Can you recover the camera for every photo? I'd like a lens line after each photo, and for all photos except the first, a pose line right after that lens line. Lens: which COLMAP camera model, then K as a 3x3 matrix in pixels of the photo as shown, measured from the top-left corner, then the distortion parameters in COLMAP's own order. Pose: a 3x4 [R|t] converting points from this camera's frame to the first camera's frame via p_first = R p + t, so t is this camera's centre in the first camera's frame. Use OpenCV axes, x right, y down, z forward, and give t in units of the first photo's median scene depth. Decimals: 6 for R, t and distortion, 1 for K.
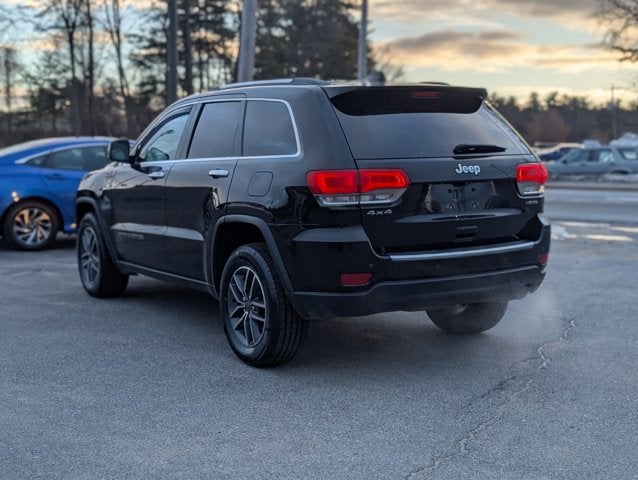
lens RADIAL K [[902.0, 0, 319.0], [0, 902.0, 240.0], [0, 0, 1]] dist [0.206668, -0.740078]
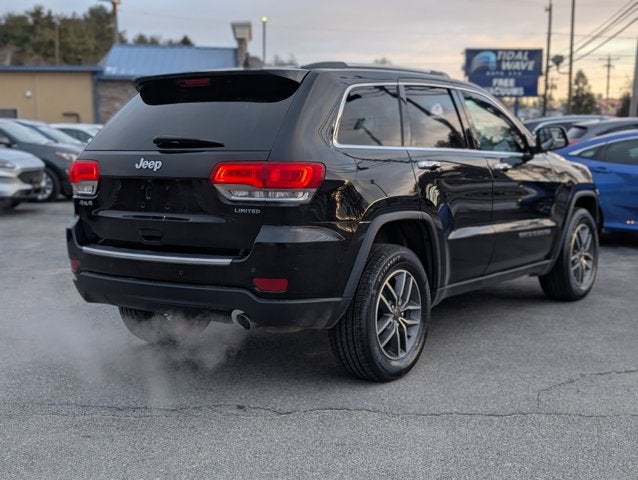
lens RADIAL K [[902.0, 0, 319.0], [0, 902.0, 240.0], [0, 0, 1]] dist [0.206668, -0.740078]
pose [[0.386700, 0.108730, -0.915773, 0.474901], [-0.099401, 0.992154, 0.075825, -0.039662], [0.916833, 0.061707, 0.394474, 0.357729]]
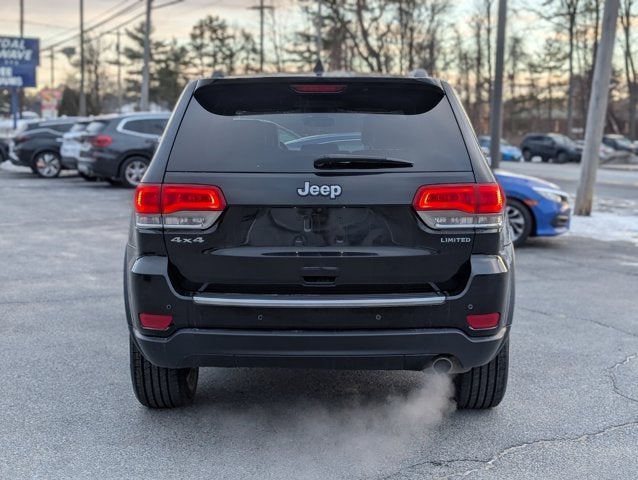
lens RADIAL K [[902.0, 0, 319.0], [0, 902.0, 240.0], [0, 0, 1]] dist [0.206668, -0.740078]
pose [[0.846343, 0.076433, -0.527125, 0.247075], [-0.069281, 0.997040, 0.033333, -0.027632], [0.528113, 0.008309, 0.849134, 0.167005]]
